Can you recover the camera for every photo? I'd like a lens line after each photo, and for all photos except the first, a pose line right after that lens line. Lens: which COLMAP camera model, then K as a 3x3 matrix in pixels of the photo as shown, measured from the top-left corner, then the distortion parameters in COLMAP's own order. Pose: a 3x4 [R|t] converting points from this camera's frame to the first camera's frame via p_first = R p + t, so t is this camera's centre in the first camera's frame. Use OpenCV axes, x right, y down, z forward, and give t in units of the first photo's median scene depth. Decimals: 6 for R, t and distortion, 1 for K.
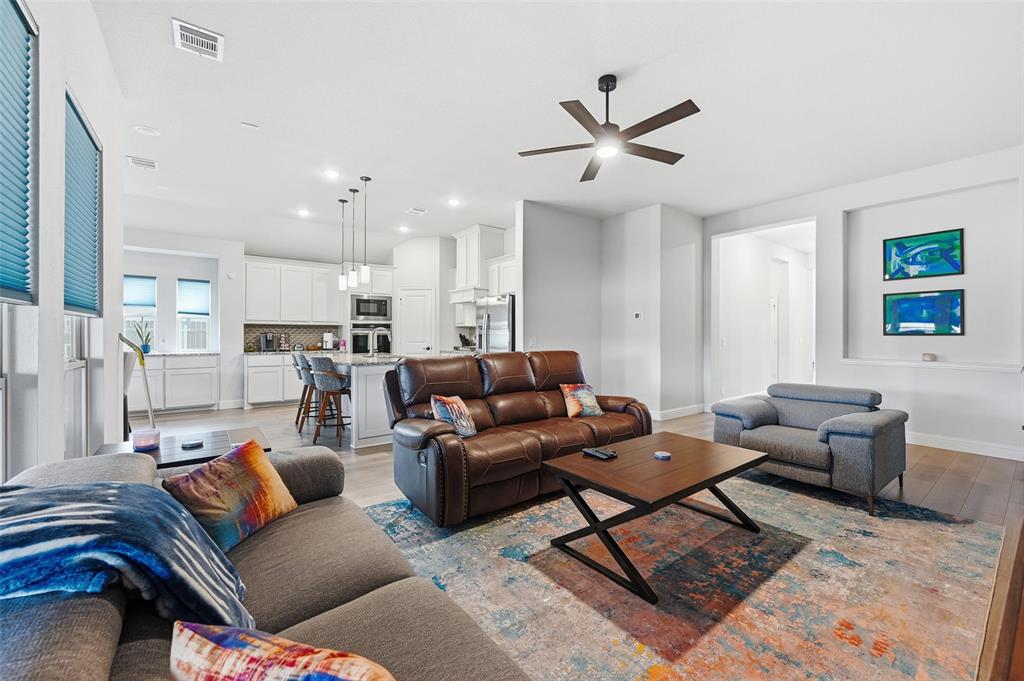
lens RADIAL K [[406.8, 0, 509.4], [0, 406.8, 335.2], [0, 0, 1]] dist [-0.002498, -0.000182]
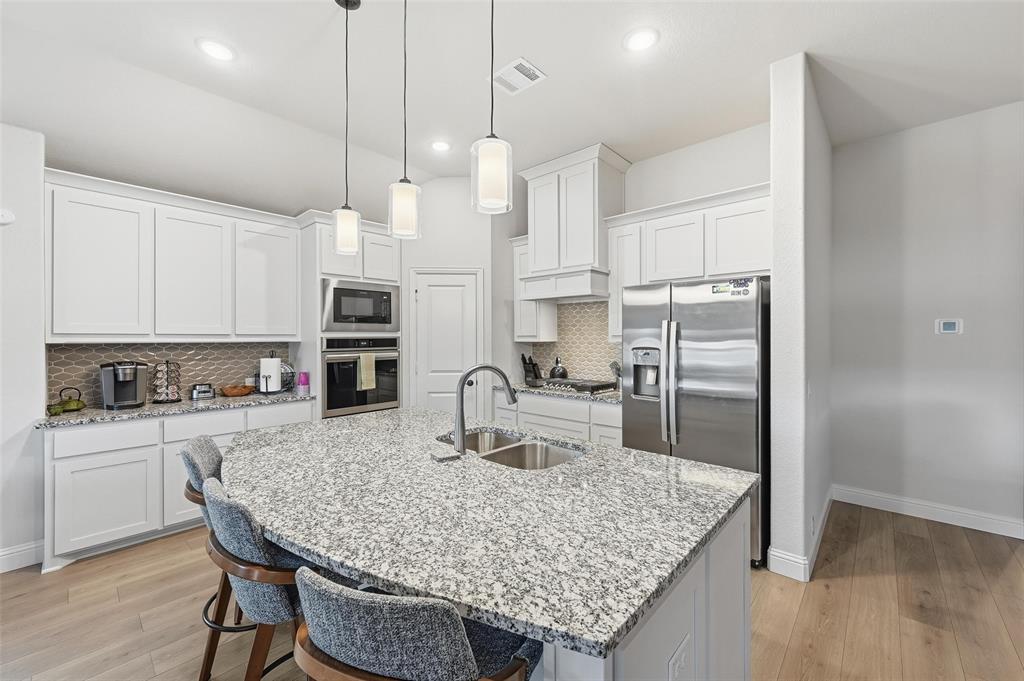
lens RADIAL K [[406.8, 0, 514.1], [0, 406.8, 339.9], [0, 0, 1]] dist [-0.002498, -0.000182]
pose [[0.982716, -0.004437, 0.185067, -0.253618], [0.003916, 0.999987, 0.003179, -0.027870], [-0.185078, -0.002399, 0.982721, 0.478166]]
